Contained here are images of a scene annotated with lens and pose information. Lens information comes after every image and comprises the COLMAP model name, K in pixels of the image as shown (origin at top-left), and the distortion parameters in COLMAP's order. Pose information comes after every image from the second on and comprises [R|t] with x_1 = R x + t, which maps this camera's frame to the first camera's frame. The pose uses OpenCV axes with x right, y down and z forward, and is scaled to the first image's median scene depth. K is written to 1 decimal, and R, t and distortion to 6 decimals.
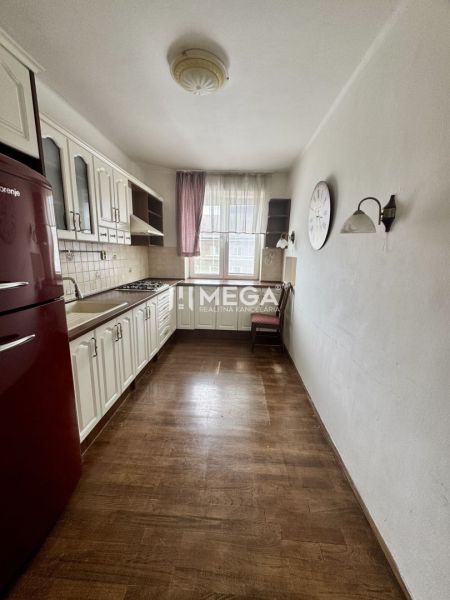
lens RADIAL K [[239.0, 0, 224.7], [0, 239.0, 299.2], [0, 0, 1]] dist [-0.000490, 0.000939]
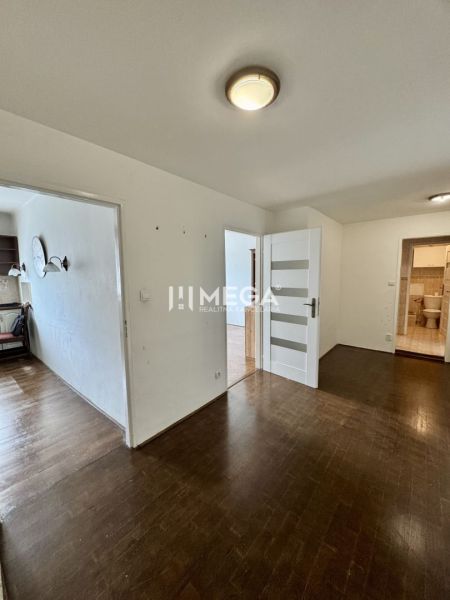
lens RADIAL K [[239.0, 0, 224.7], [0, 239.0, 299.2], [0, 0, 1]] dist [-0.000490, 0.000939]
pose [[0.598372, -0.115724, 0.792817, -0.114058], [0.181481, 0.983373, 0.006567, 0.102376], [-0.780395, 0.139951, 0.609424, -0.636194]]
